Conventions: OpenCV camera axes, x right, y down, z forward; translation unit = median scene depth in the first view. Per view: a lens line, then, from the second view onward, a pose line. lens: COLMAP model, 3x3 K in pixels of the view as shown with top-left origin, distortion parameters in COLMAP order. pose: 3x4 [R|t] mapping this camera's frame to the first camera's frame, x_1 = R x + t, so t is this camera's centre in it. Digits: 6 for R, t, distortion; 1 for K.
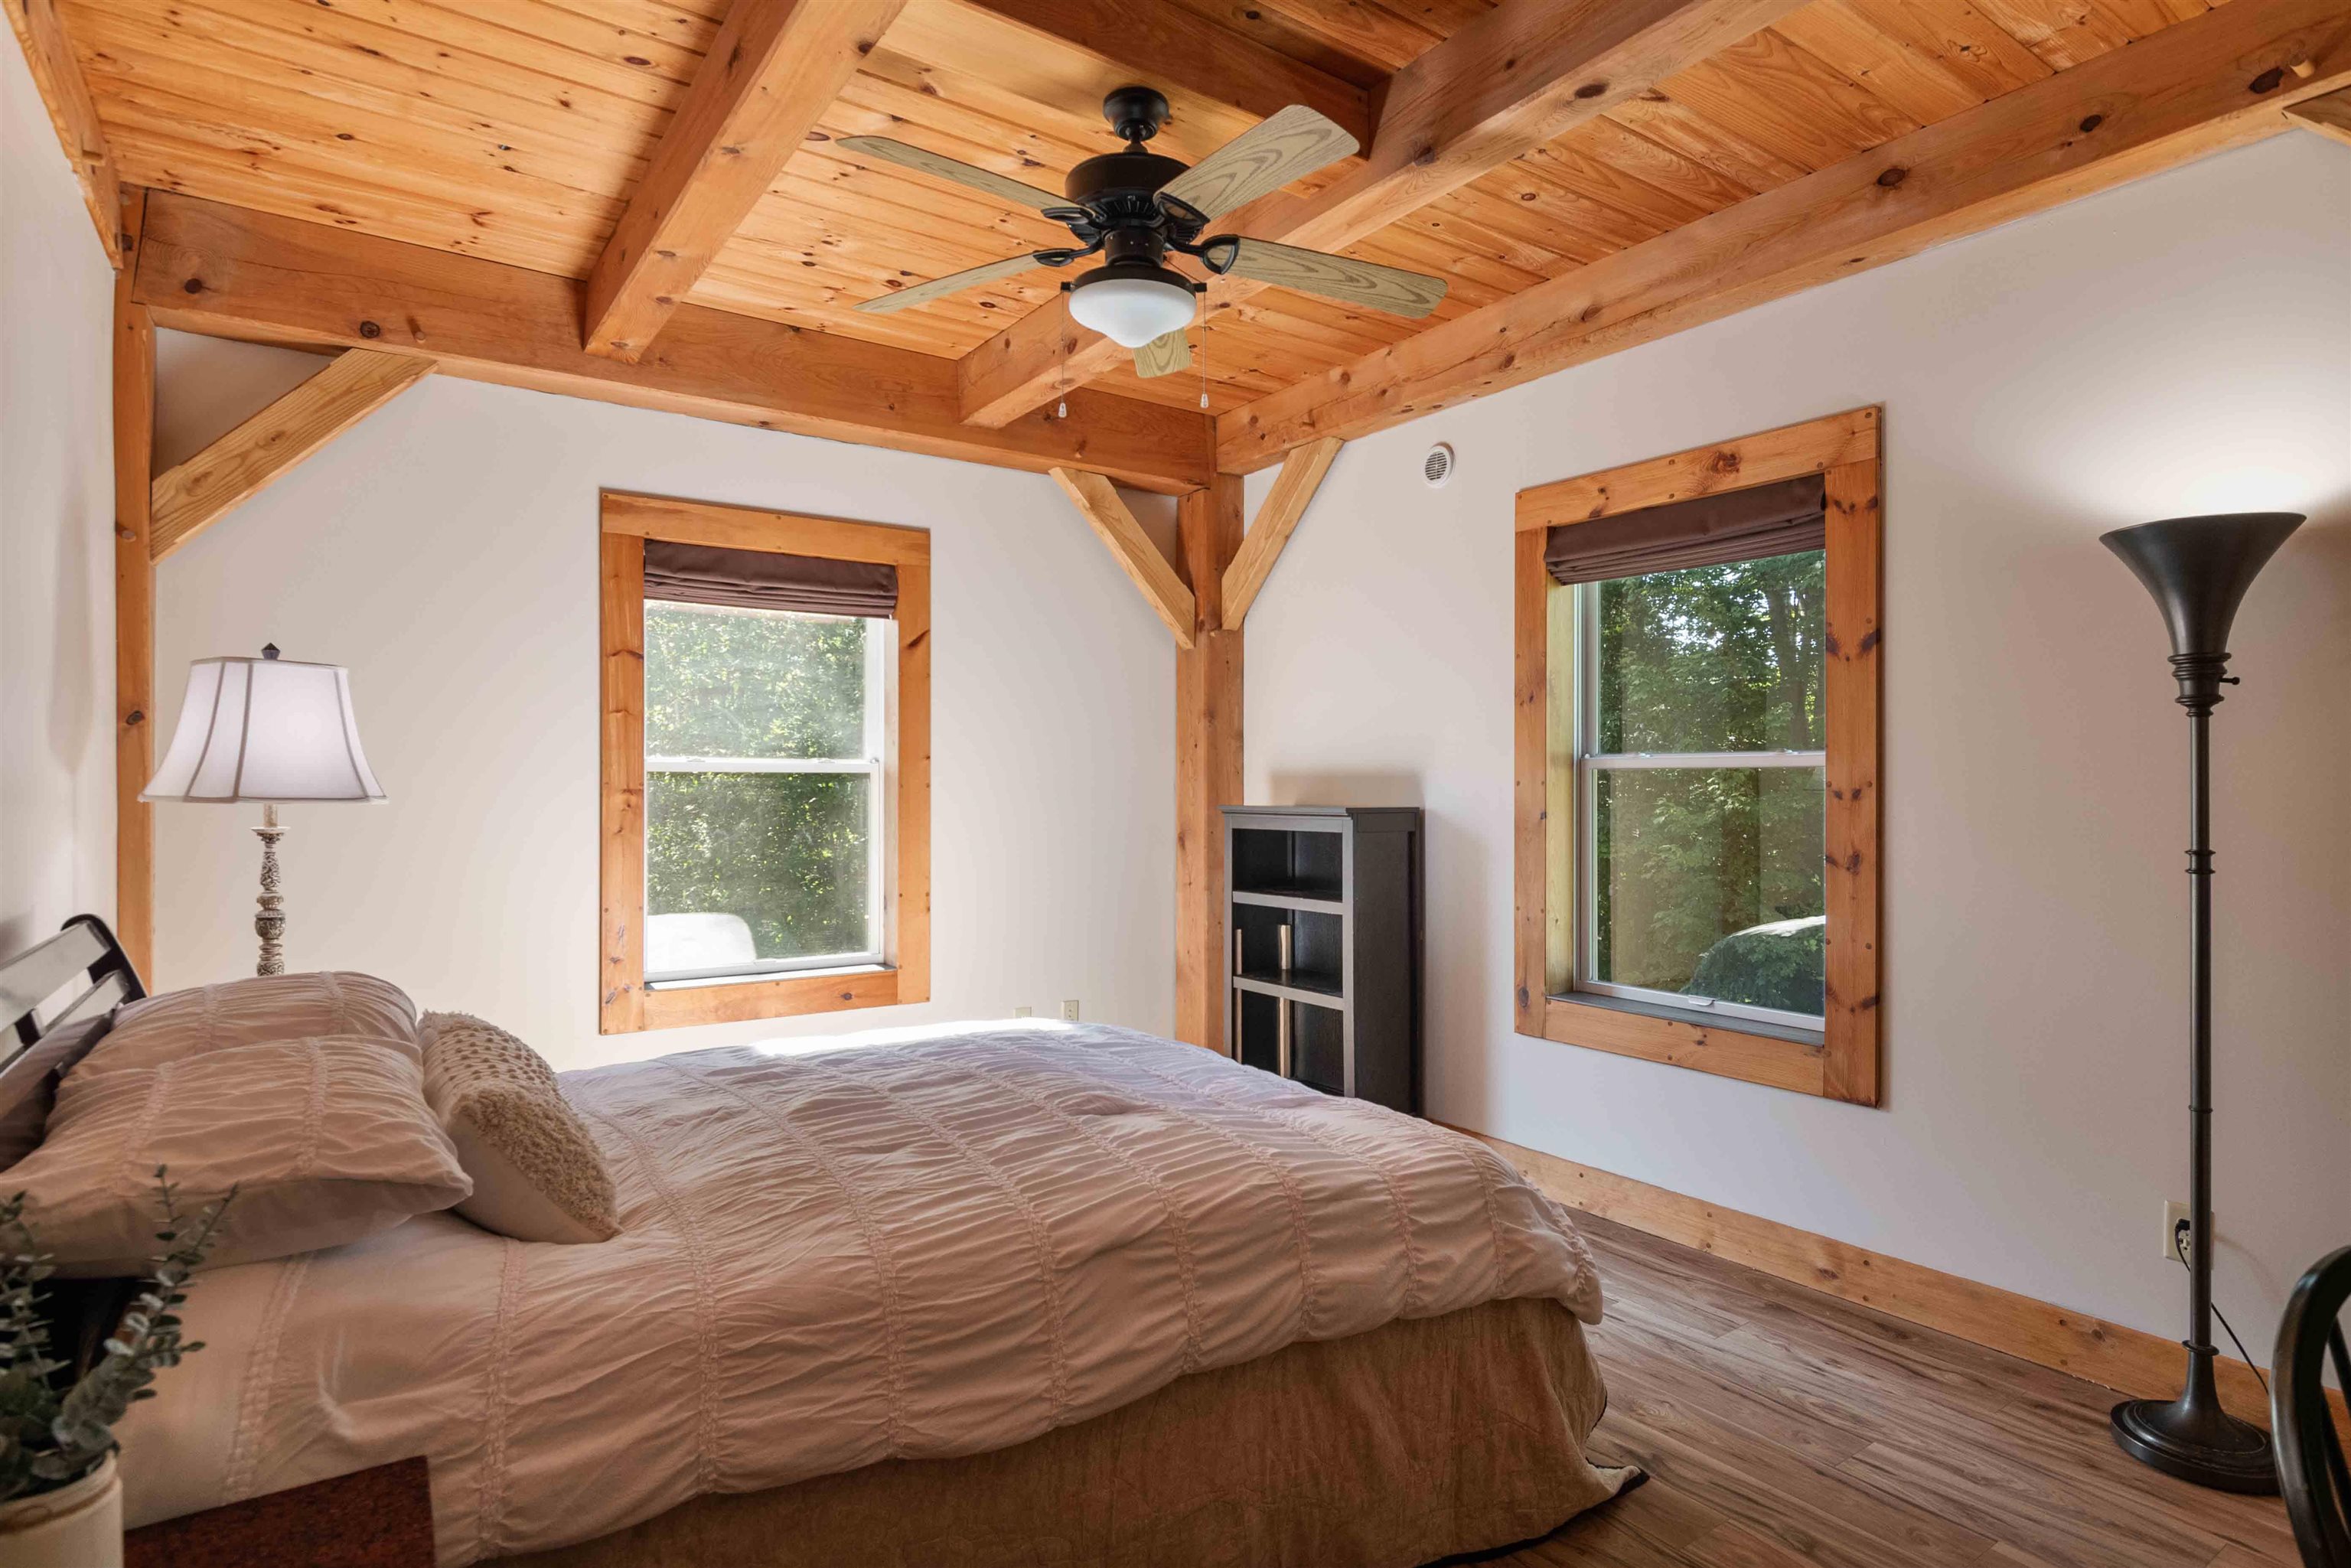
lens RADIAL K [[1226.6, 0, 1173.8], [0, 1226.6, 789.1], [0, 0, 1]] dist [-0.002126, -0.000429]
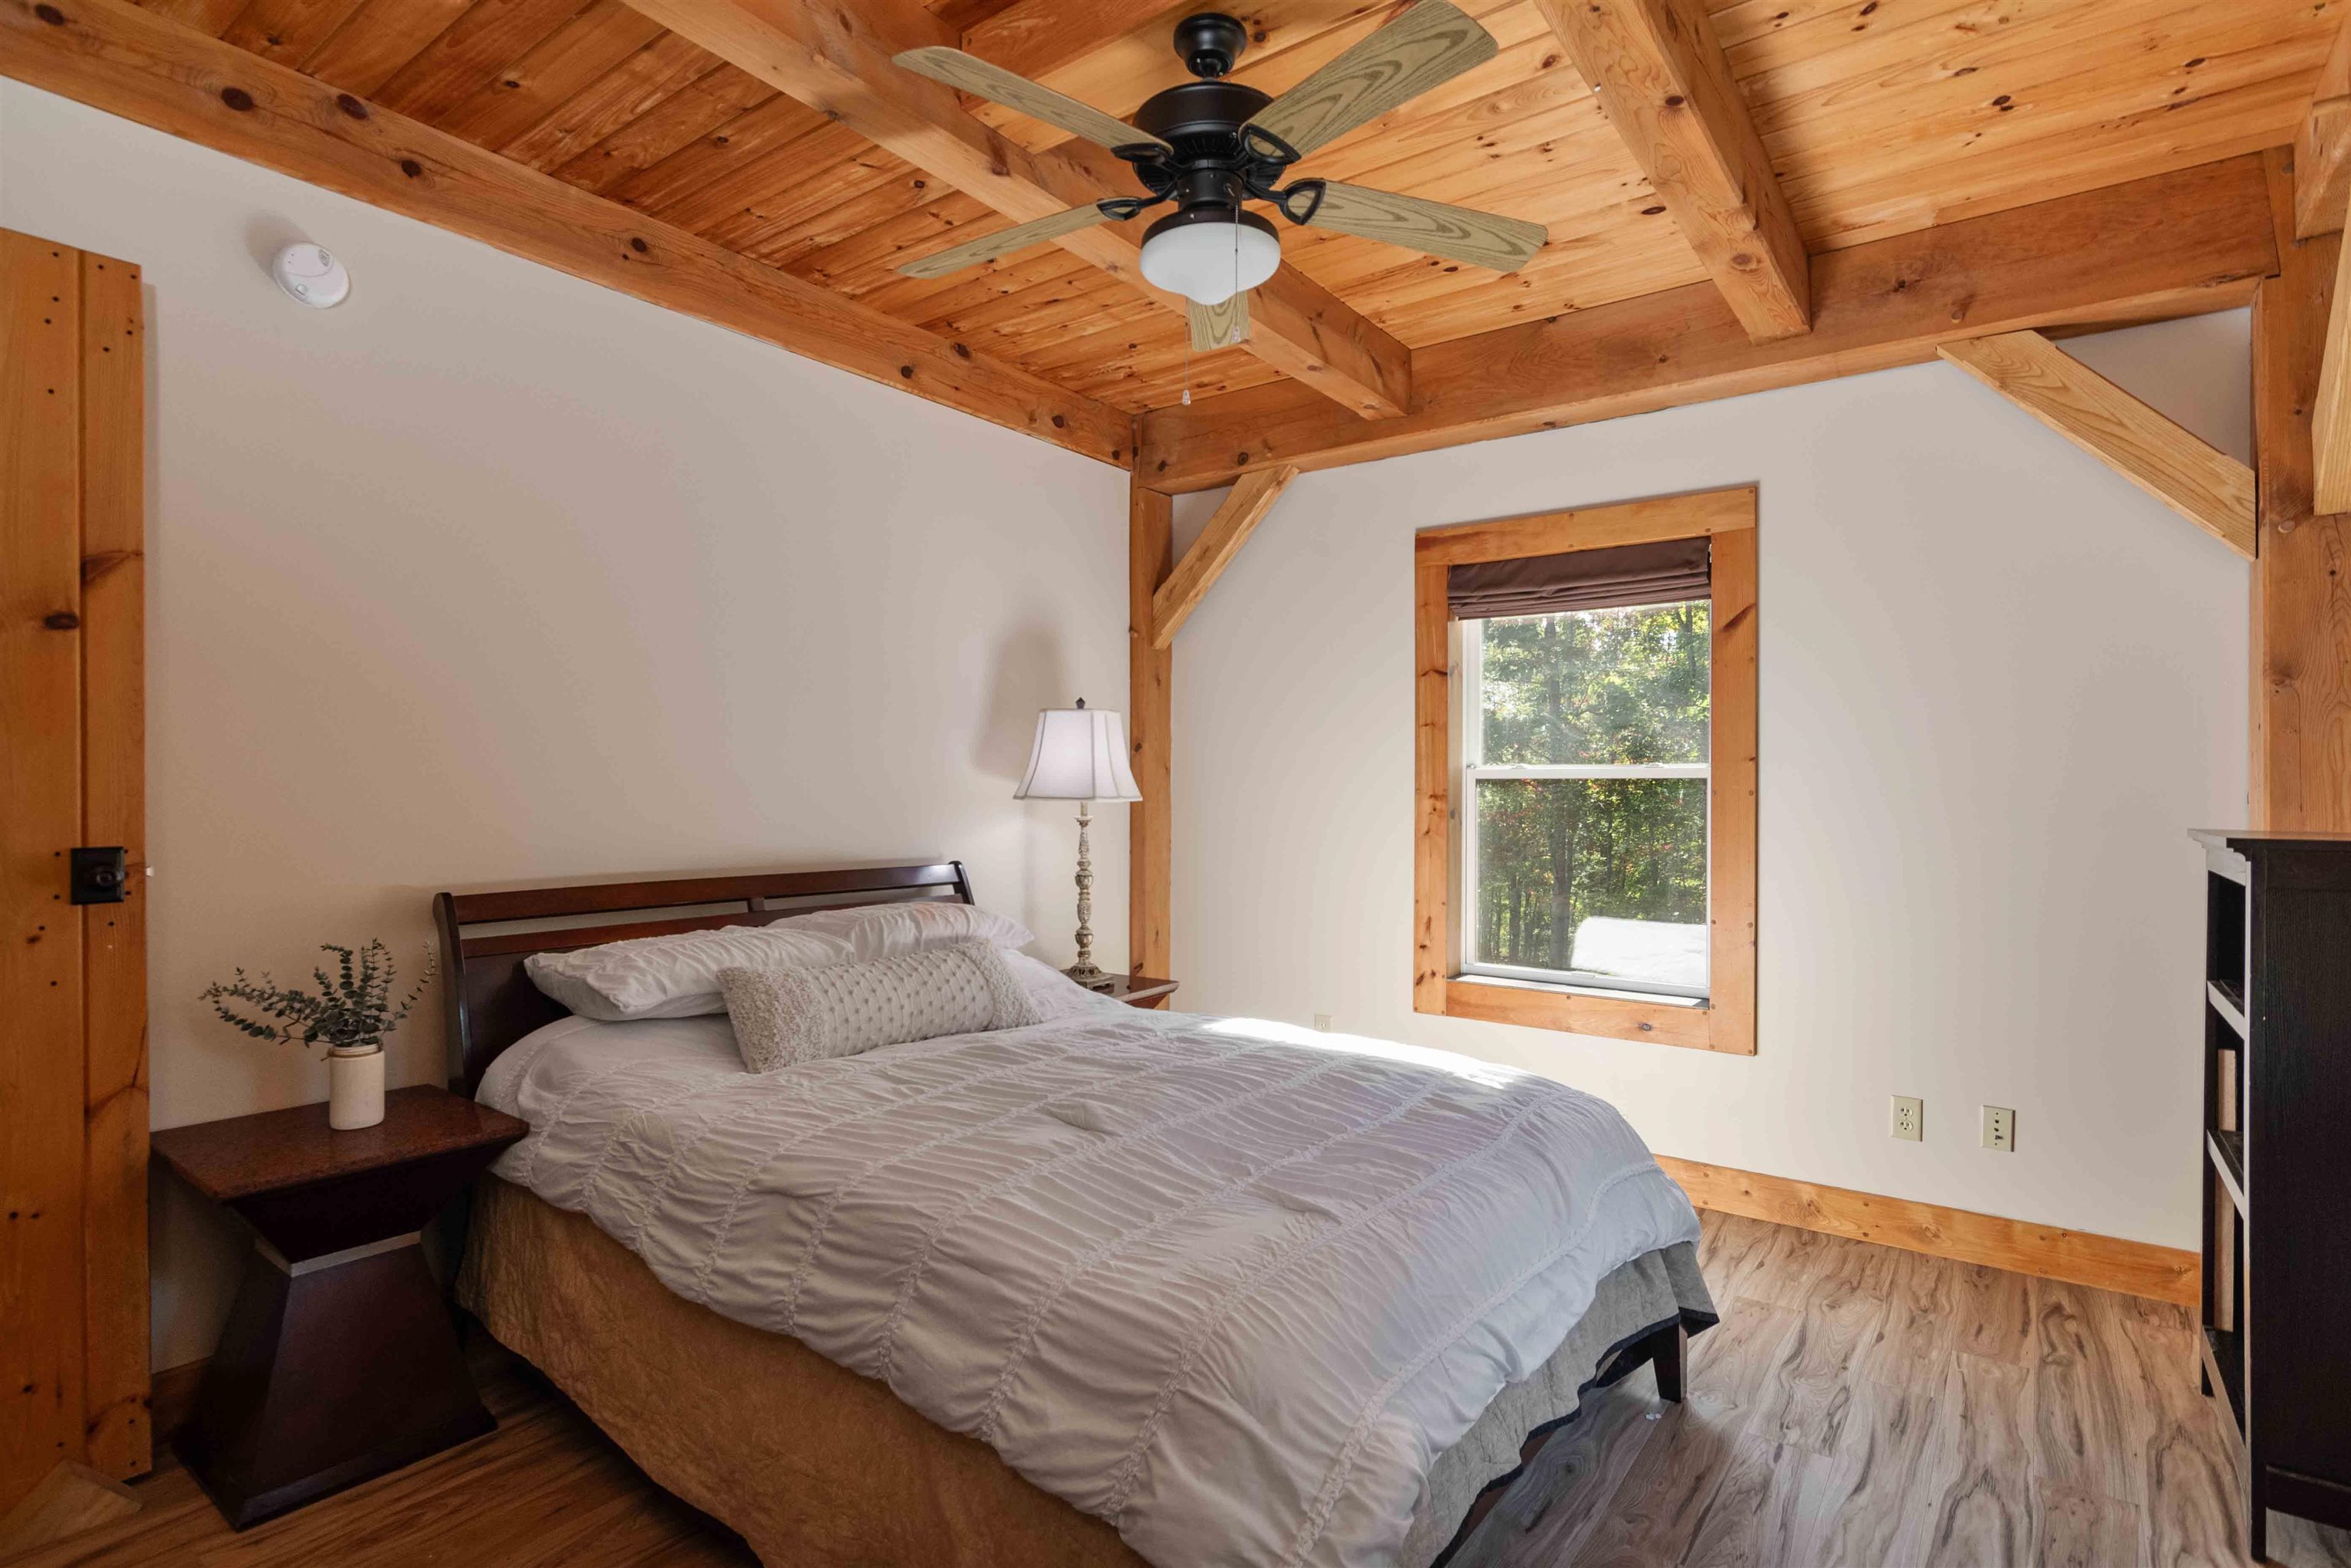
lens RADIAL K [[1167.2, 0, 1179.3], [0, 1167.2, 794.7], [0, 0, 1]] dist [-0.001085, -0.000792]
pose [[0.324236, 0.005627, -0.945960, 0.704682], [-0.008161, 0.999962, 0.003151, -0.001712], [0.945941, 0.006699, 0.324269, 0.639963]]
